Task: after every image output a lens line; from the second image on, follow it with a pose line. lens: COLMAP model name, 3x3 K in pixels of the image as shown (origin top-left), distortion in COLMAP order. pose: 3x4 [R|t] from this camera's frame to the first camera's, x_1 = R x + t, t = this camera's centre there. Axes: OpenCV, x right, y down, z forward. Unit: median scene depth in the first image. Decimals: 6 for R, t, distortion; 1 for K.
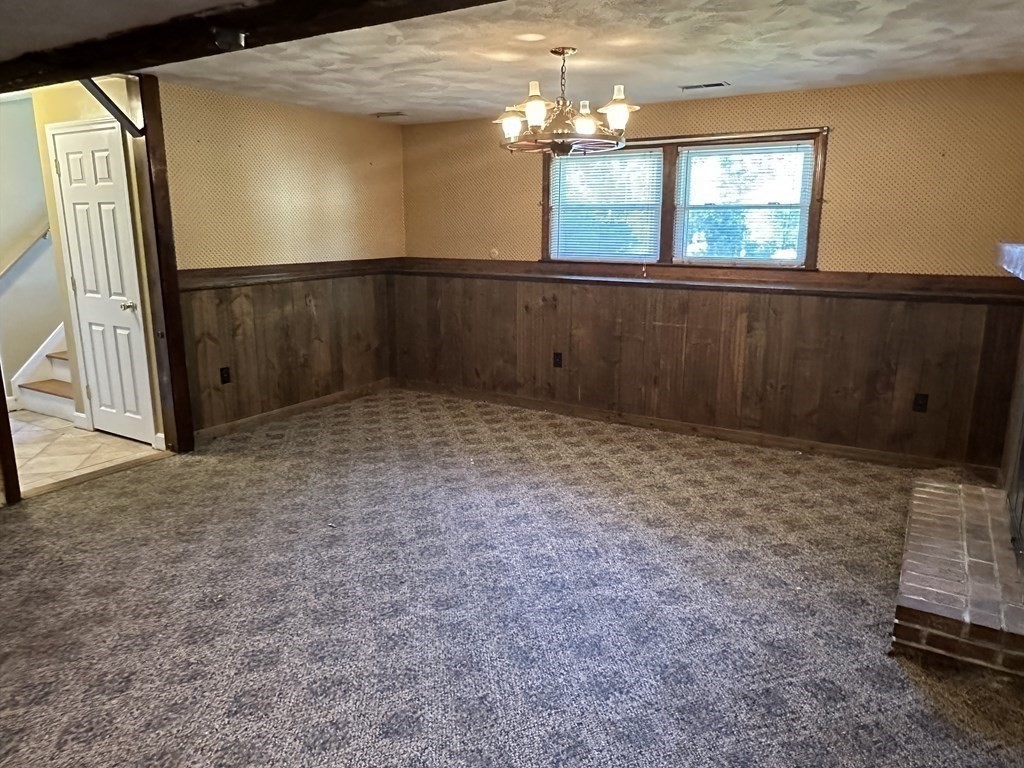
lens RADIAL K [[703.1, 0, 519.5], [0, 703.1, 386.9], [0, 0, 1]] dist [-0.016084, 0.024062]
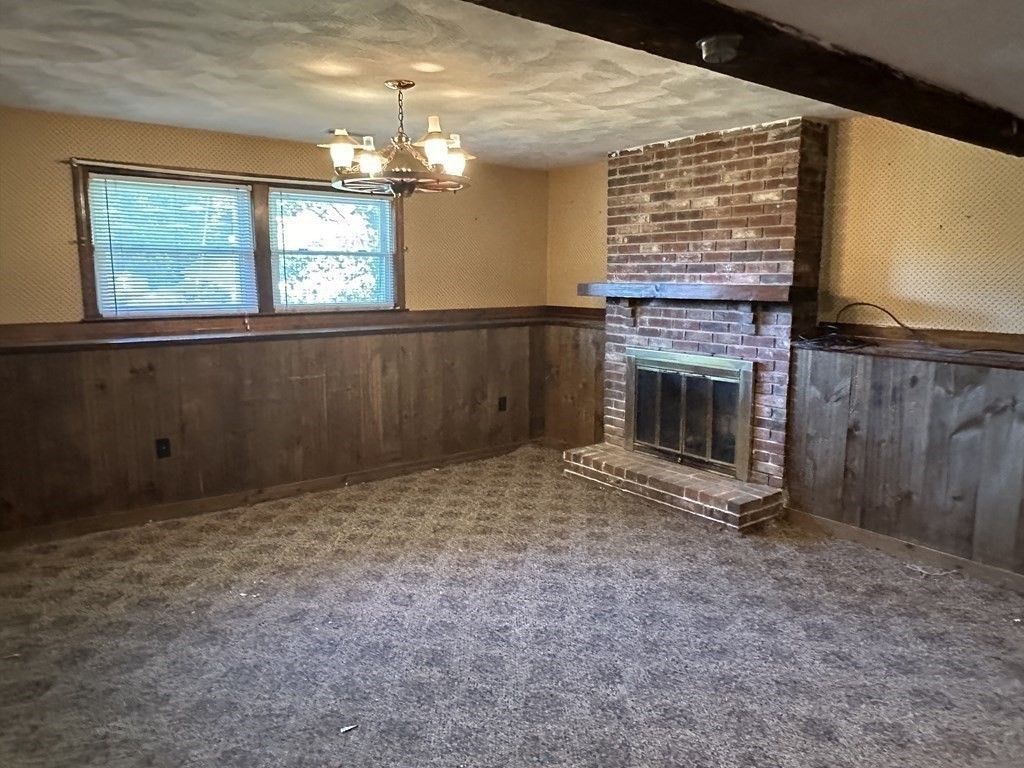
lens RADIAL K [[703.1, 0, 519.2], [0, 703.1, 380.9], [0, 0, 1]] dist [-0.016084, 0.024062]
pose [[0.362586, -0.143244, 0.920876, -0.609738], [0.206461, 0.975911, 0.070512, -0.103597], [-0.908793, 0.164558, 0.383425, 0.445813]]
